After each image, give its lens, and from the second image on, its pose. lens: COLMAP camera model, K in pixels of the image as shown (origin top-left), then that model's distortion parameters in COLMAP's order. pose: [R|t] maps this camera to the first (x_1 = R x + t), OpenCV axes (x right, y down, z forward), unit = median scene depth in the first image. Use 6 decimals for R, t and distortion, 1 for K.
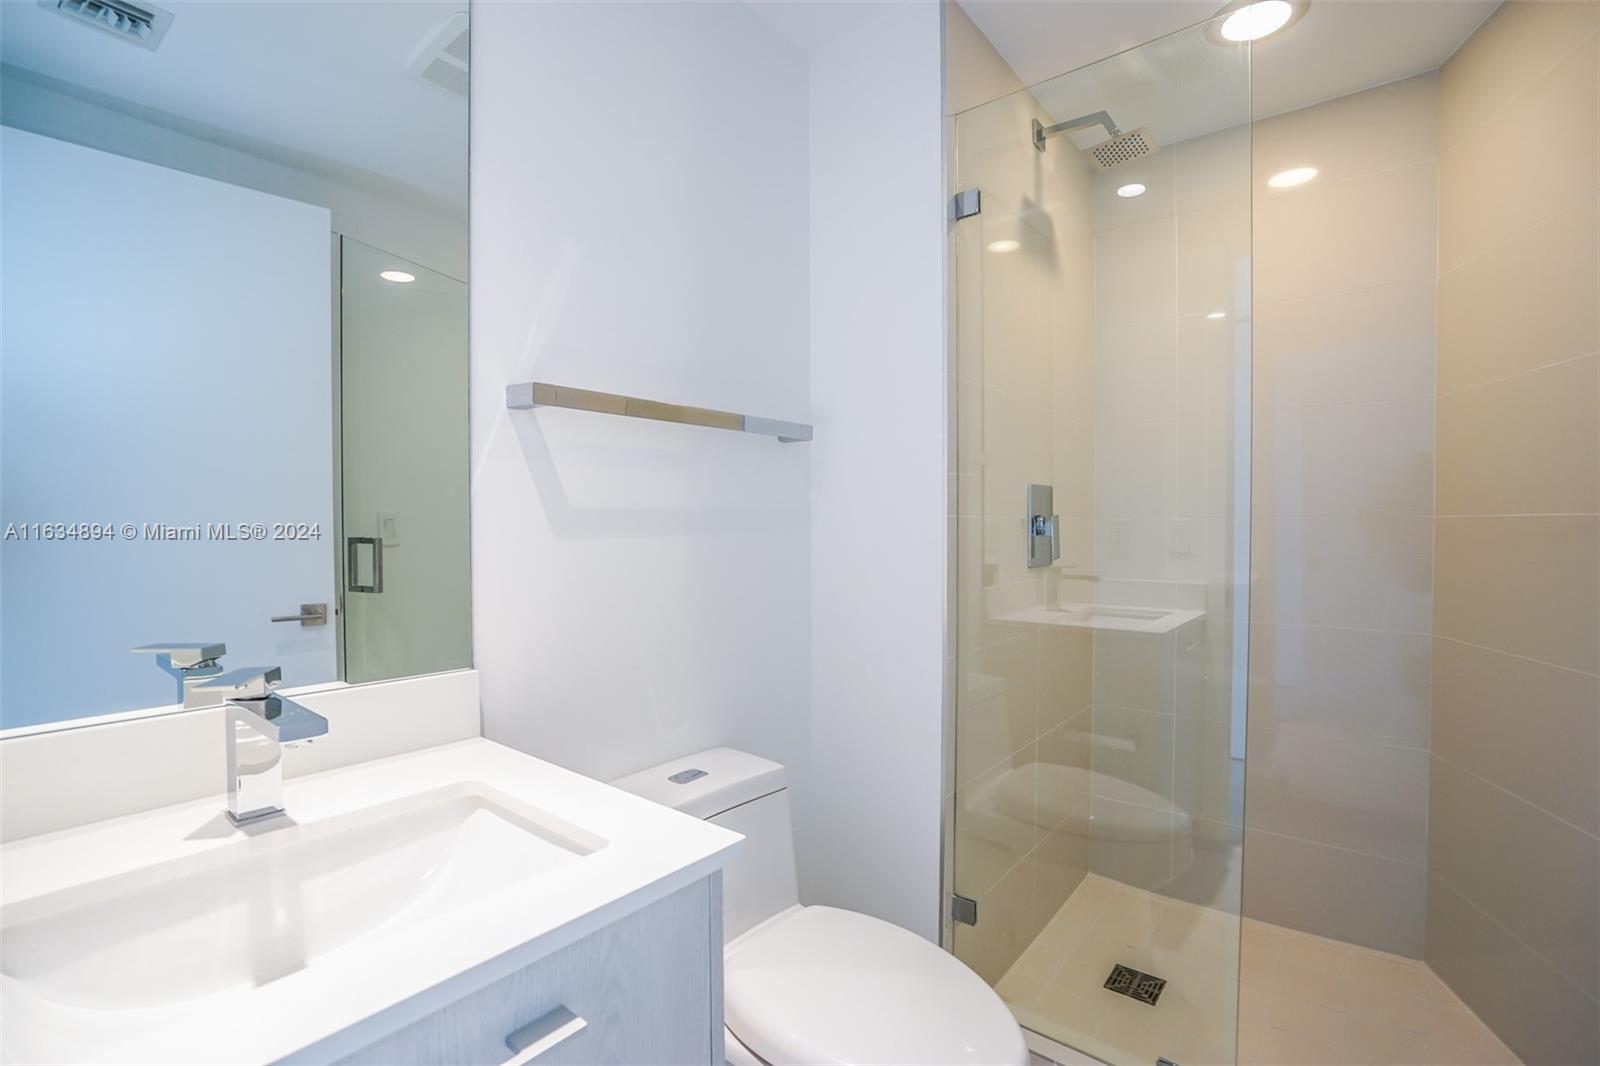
lens RADIAL K [[740.6, 0, 800.0], [0, 740.6, 533.0], [0, 0, 1]] dist [-0.061662, 0.032029]
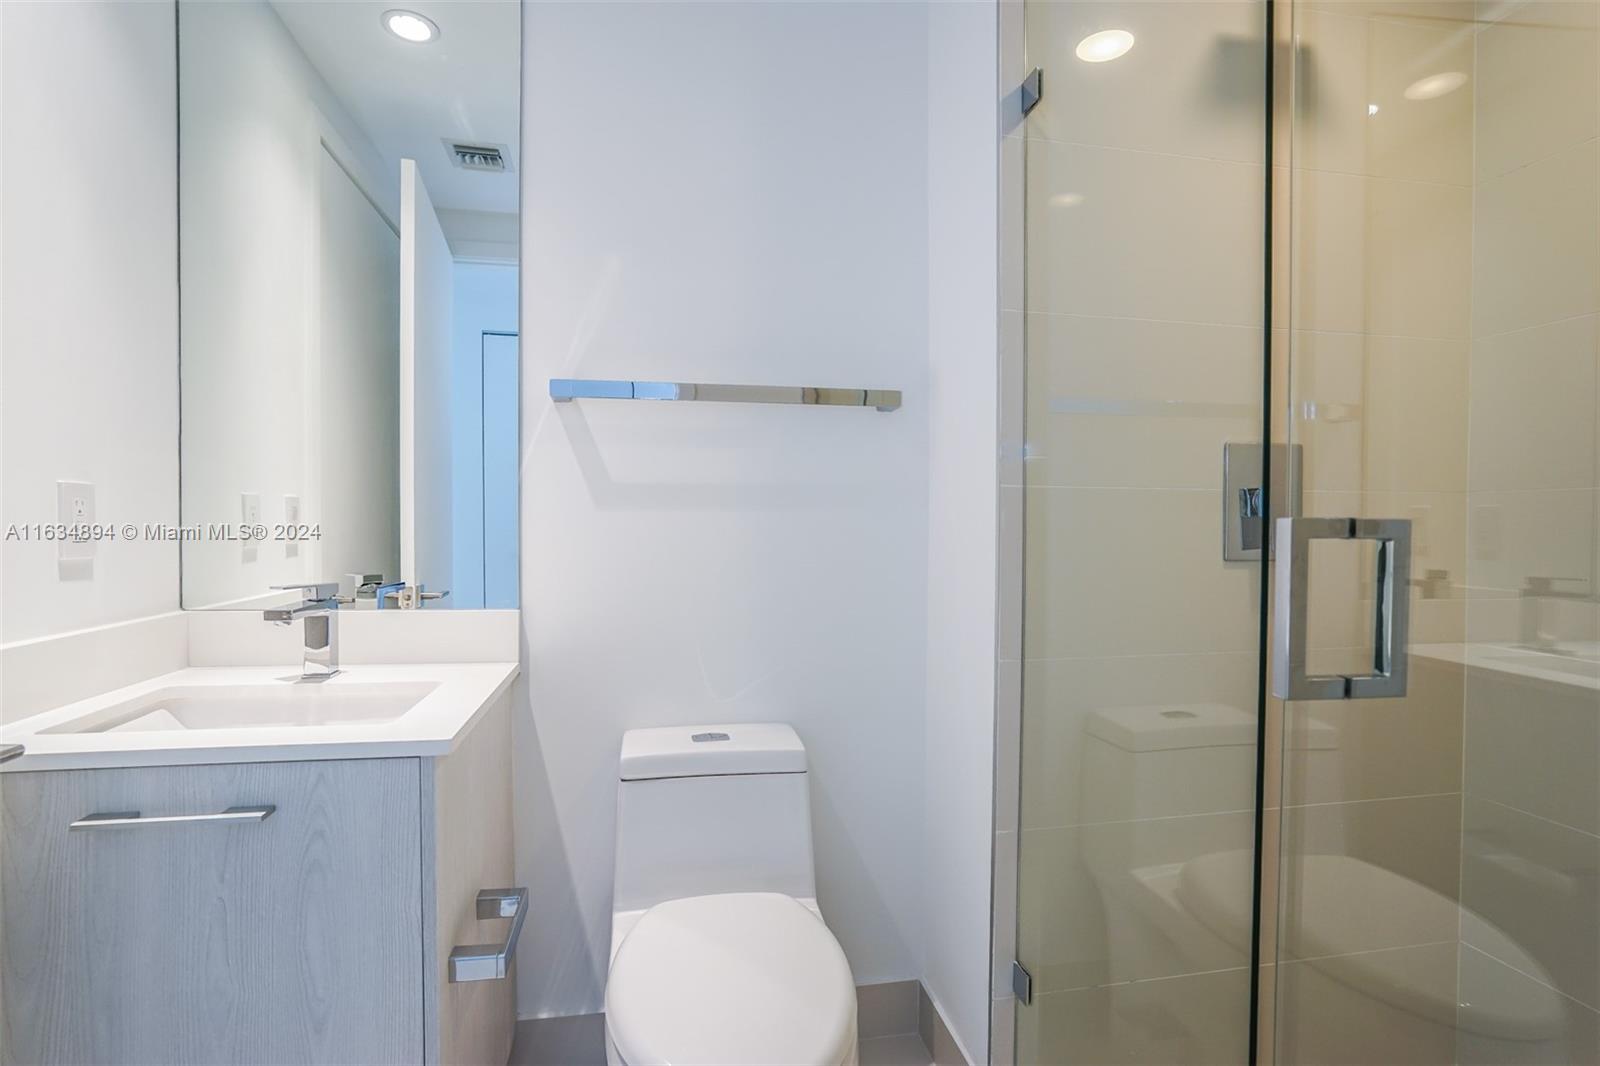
lens RADIAL K [[787.1, 0, 800.0], [0, 787.1, 533.0], [0, 0, 1]] dist [-0.002006, -0.000225]
pose [[0.753715, -0.005660, -0.657177, 0.637811], [-0.011398, 0.999700, -0.021683, 0.060702], [0.657103, 0.023834, 0.753424, 0.216885]]
